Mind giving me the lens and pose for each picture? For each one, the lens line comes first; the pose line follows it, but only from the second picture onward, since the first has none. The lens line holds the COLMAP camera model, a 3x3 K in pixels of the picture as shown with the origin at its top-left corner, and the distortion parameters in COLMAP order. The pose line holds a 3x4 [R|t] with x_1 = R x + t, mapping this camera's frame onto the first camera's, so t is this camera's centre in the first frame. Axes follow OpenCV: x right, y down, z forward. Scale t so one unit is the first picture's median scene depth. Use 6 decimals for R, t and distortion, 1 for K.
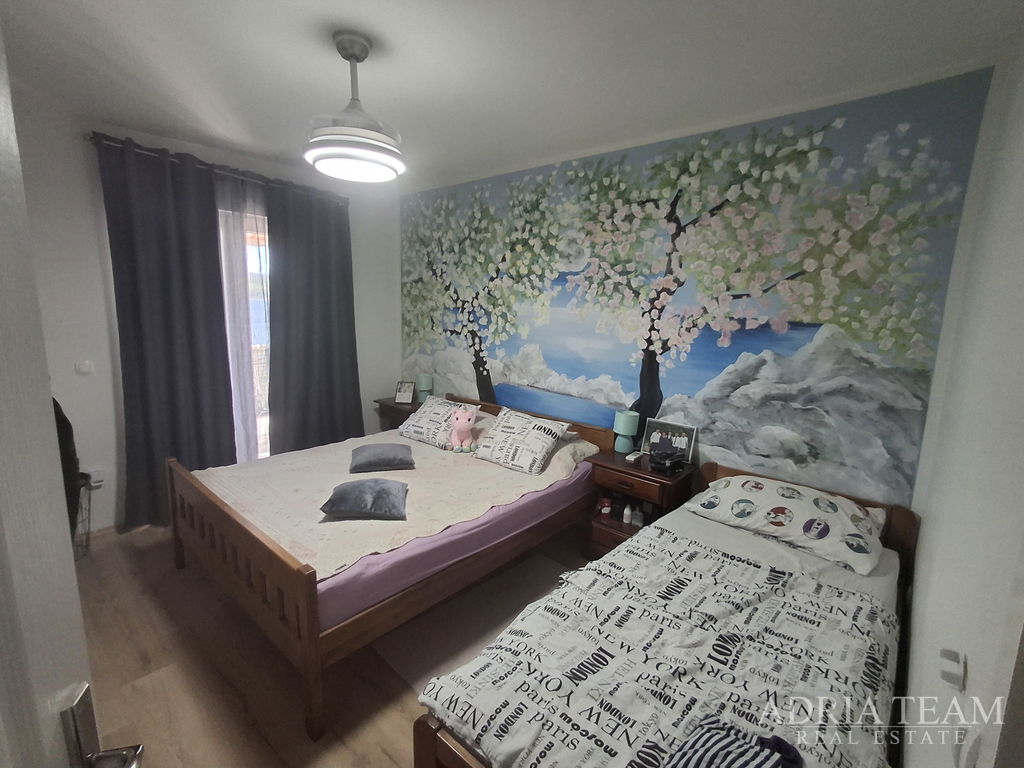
lens RADIAL K [[473.6, 0, 510.7], [0, 473.6, 391.3], [0, 0, 1]] dist [0.003835, 0.001082]
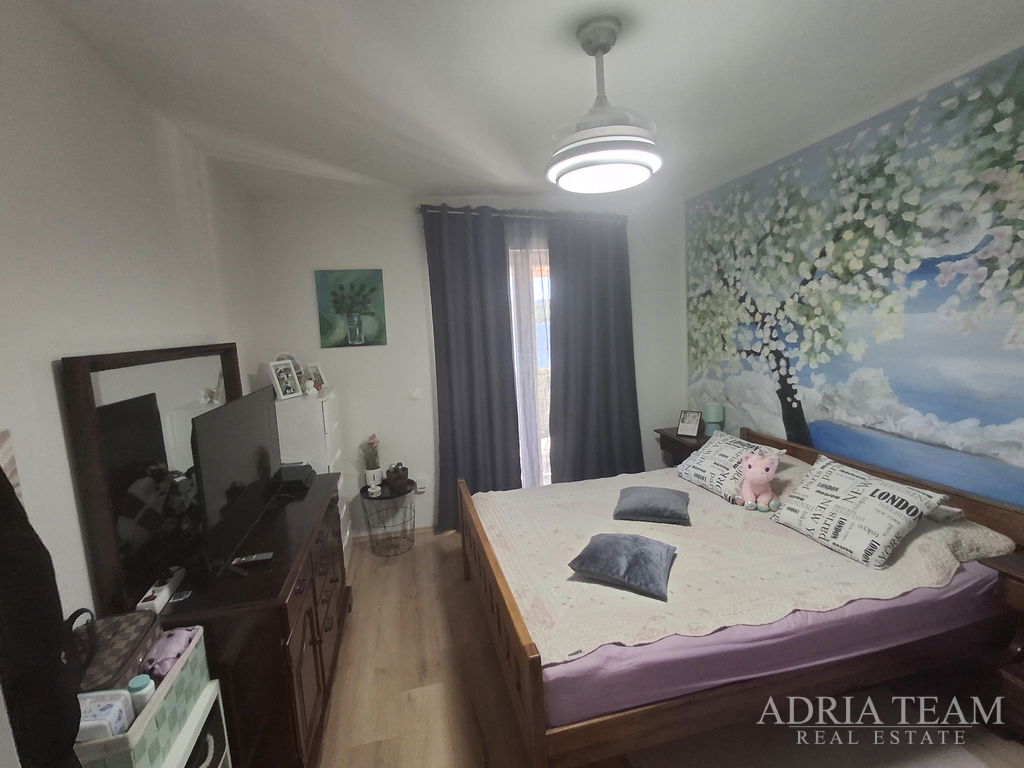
lens RADIAL K [[471.8, 0, 513.9], [0, 471.8, 385.4], [0, 0, 1]] dist [-0.021324, 0.018303]
pose [[0.815937, 0.002936, -0.578134, 0.016623], [-0.027175, 0.999077, -0.033278, -0.039805], [0.577502, 0.042864, 0.815263, 0.146924]]
